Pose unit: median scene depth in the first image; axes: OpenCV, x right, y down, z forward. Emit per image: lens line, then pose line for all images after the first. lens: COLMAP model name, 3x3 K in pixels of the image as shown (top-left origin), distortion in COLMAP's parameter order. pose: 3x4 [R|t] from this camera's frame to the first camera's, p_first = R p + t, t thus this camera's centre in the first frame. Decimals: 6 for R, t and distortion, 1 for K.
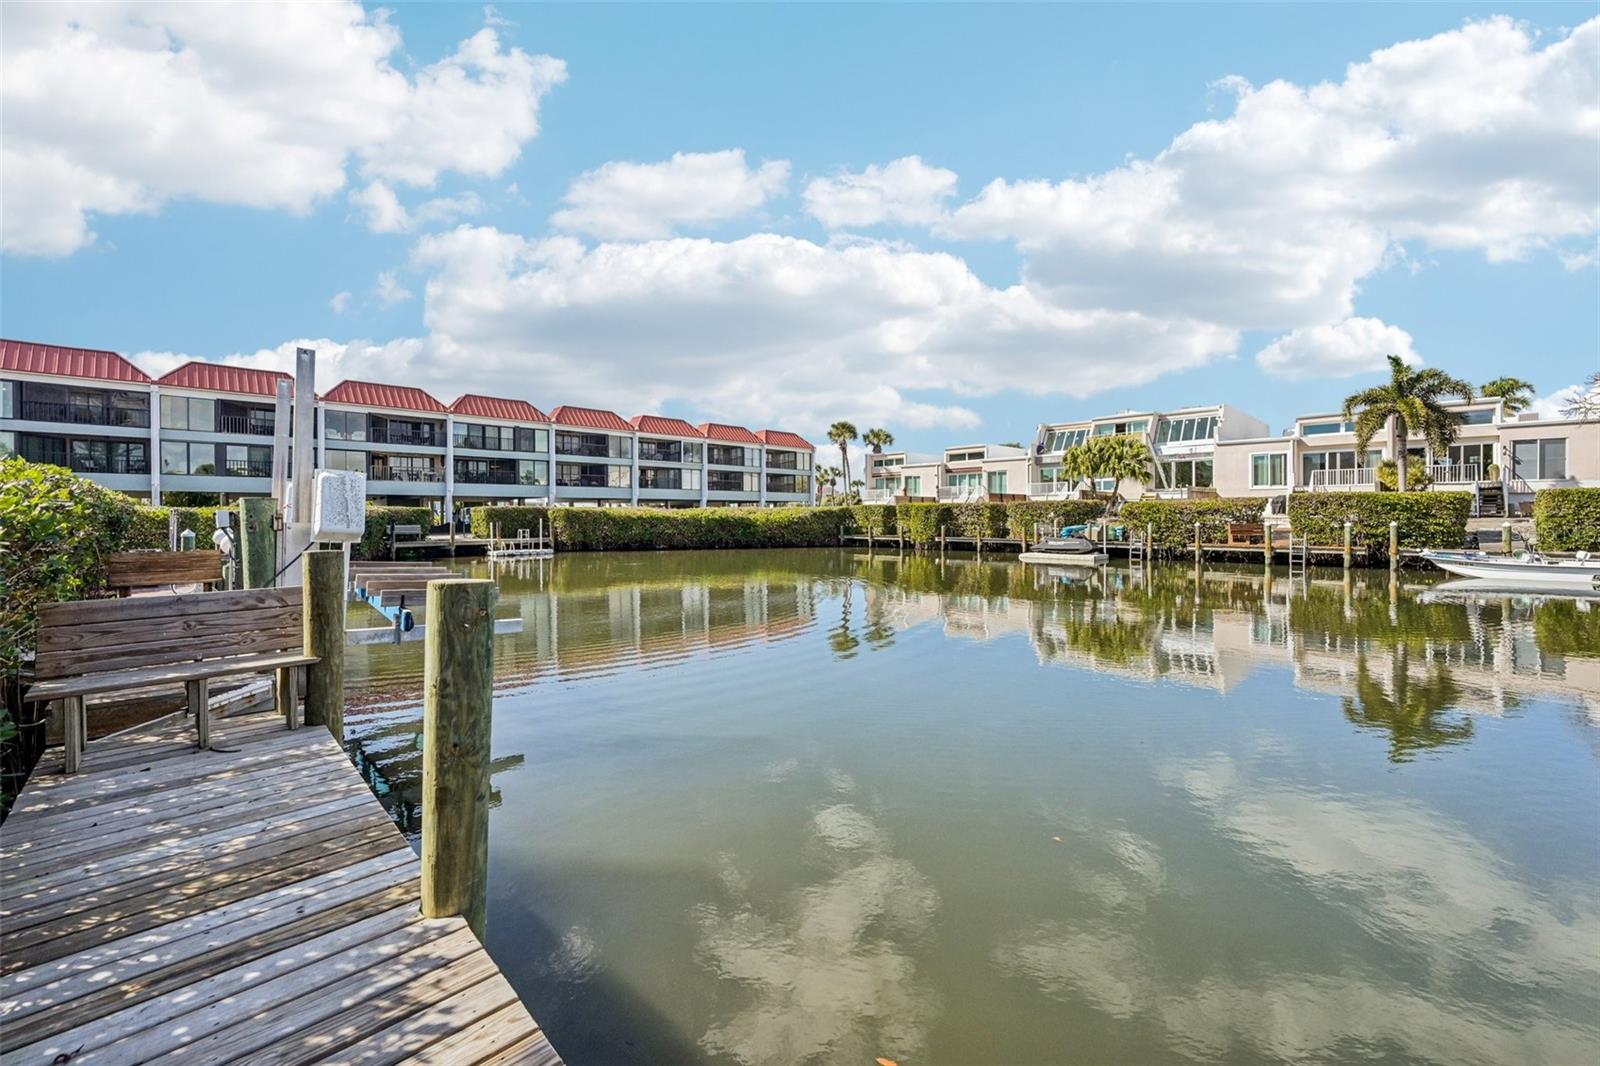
lens RADIAL K [[639.5, 0, 802.2], [0, 639.5, 518.6], [0, 0, 1]] dist [-0.003602, -0.000730]
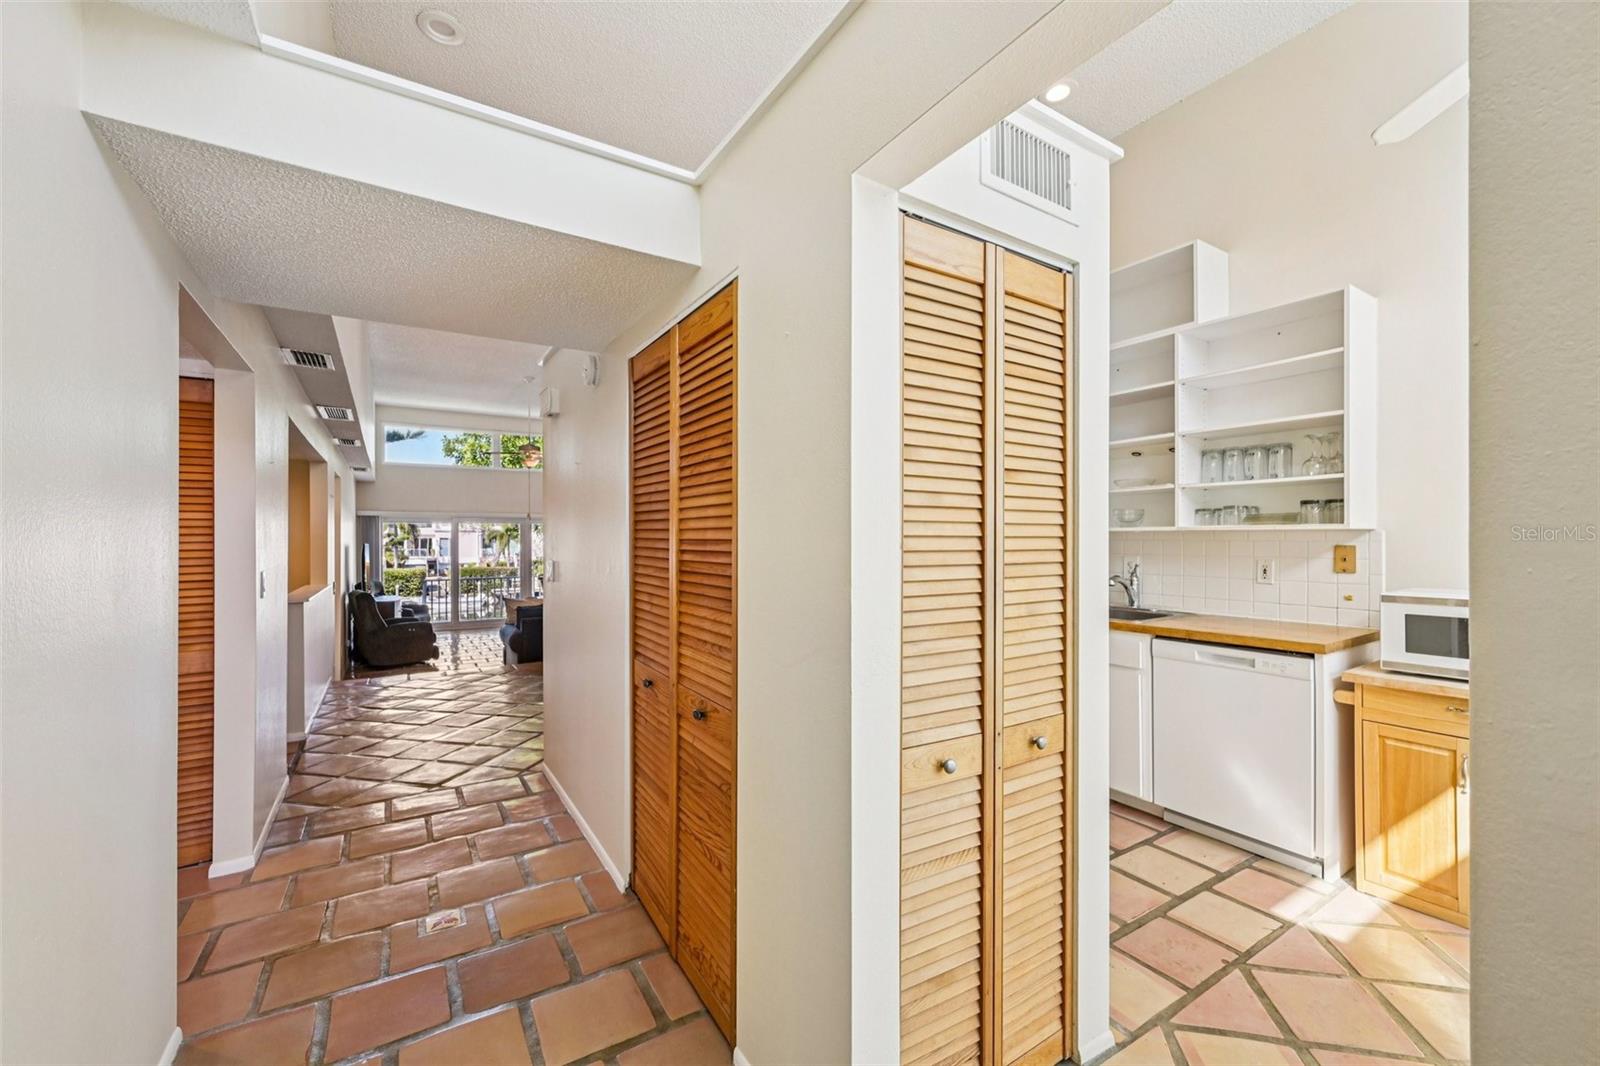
lens RADIAL K [[639.5, 0, 803.0], [0, 639.5, 534.1], [0, 0, 1]] dist [-0.003602, -0.000730]
pose [[0.202742, 0.012242, 0.979156, -0.675995], [0.007385, 0.999874, -0.014031, -0.097241], [-0.979204, 0.010076, 0.202626, -0.576255]]
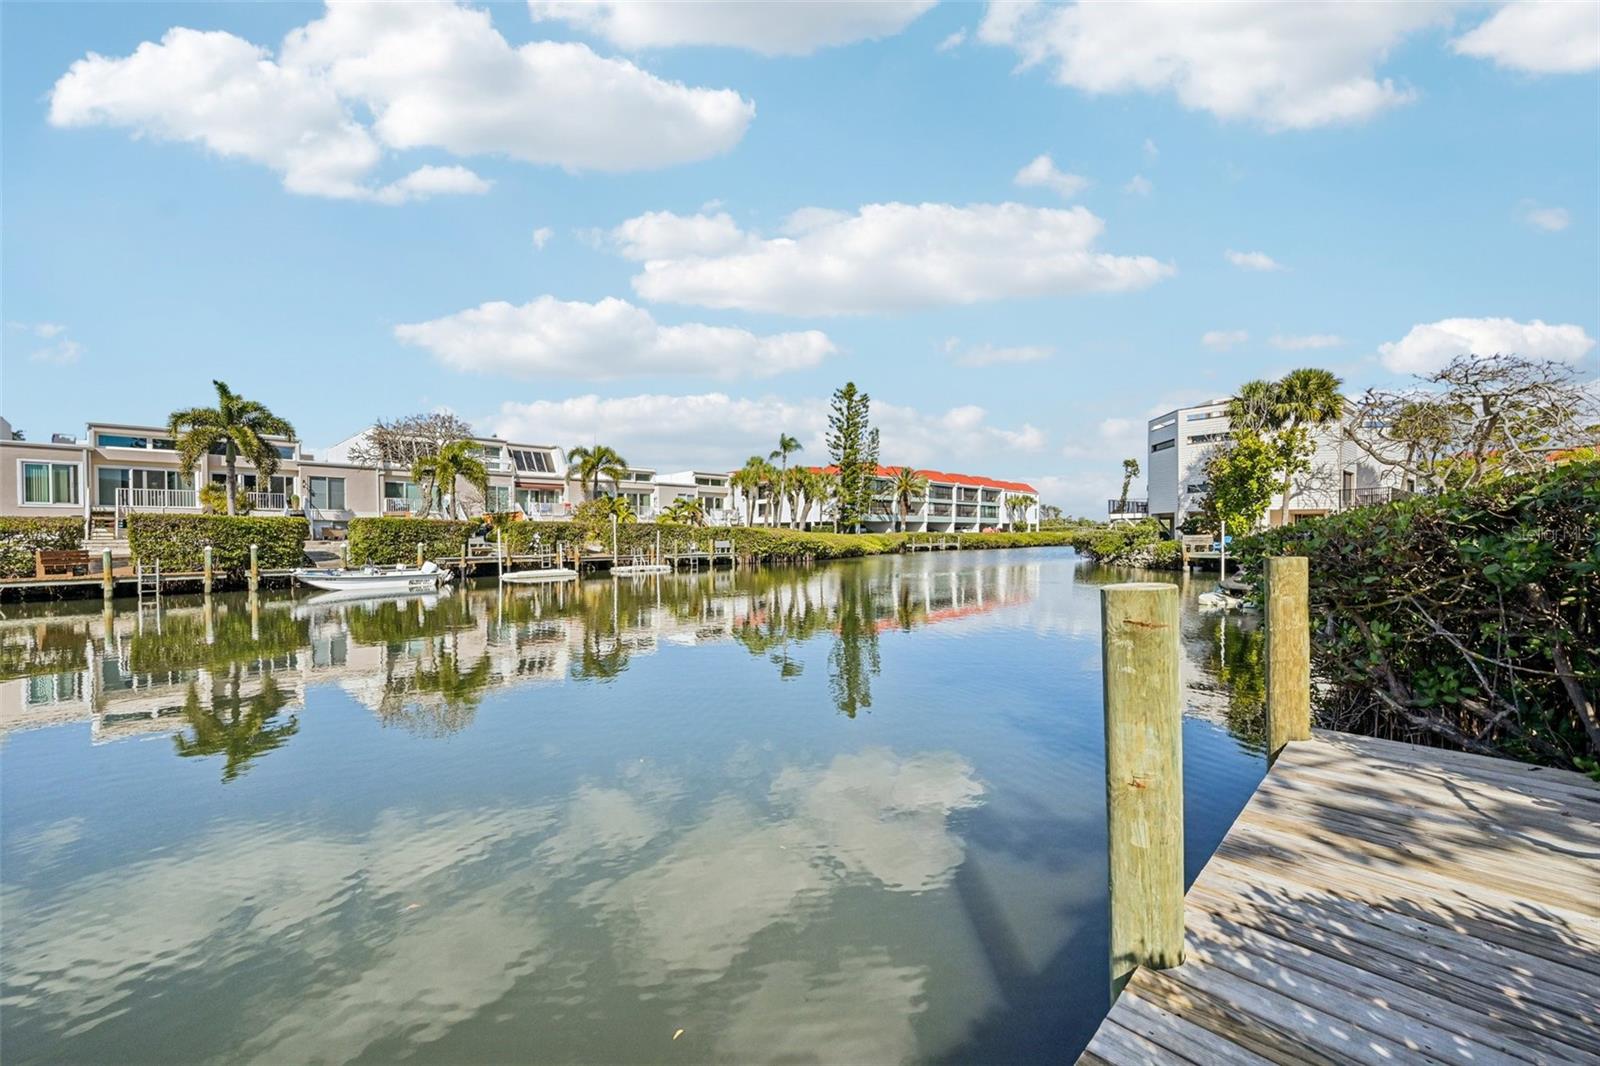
lens RADIAL K [[639.5, 0, 801.8], [0, 639.5, 529.1], [0, 0, 1]] dist [-0.003602, -0.000730]
pose [[-0.030416, 0.011272, 0.999474, -0.106952], [0.012082, 0.999867, -0.010909, 0.001384], [-0.999464, 0.011744, -0.030548, 0.112684]]
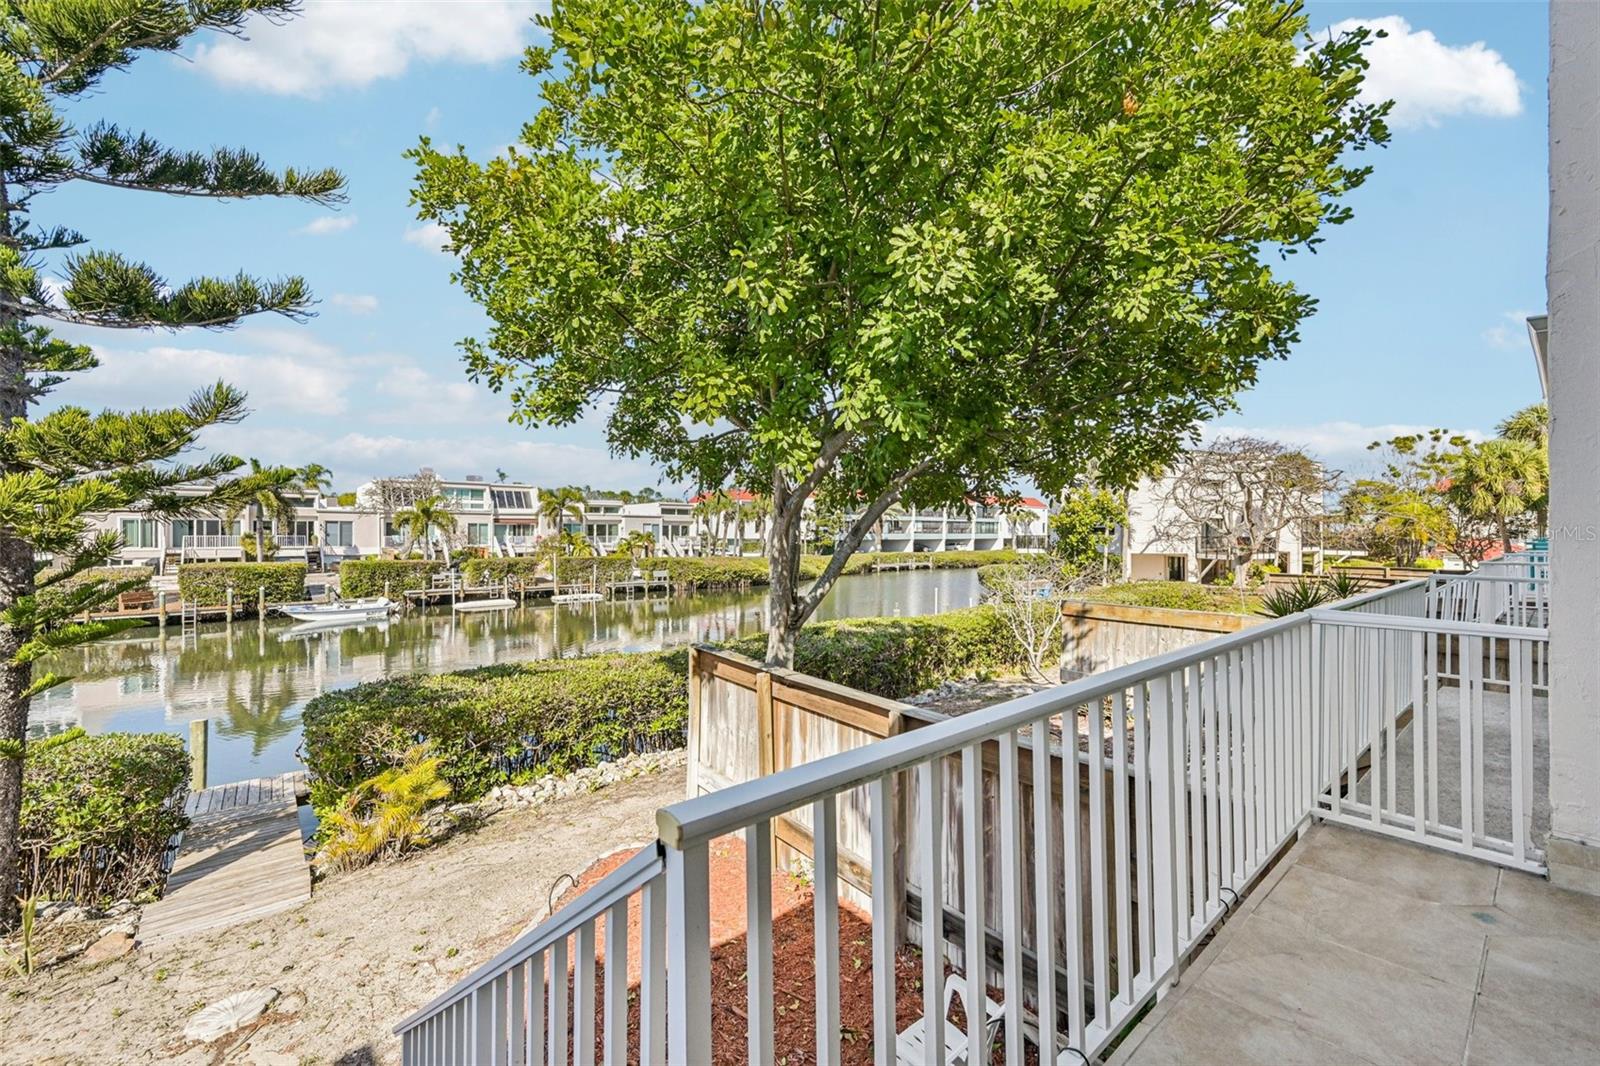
lens RADIAL K [[639.5, 0, 799.5], [0, 639.5, 533.5], [0, 0, 1]] dist [-0.003602, -0.000730]
pose [[0.070986, 0.002328, 0.997475, -0.338889], [0.002707, 0.999993, -0.002527, -0.085795], [-0.997474, 0.002879, 0.070979, -0.252029]]
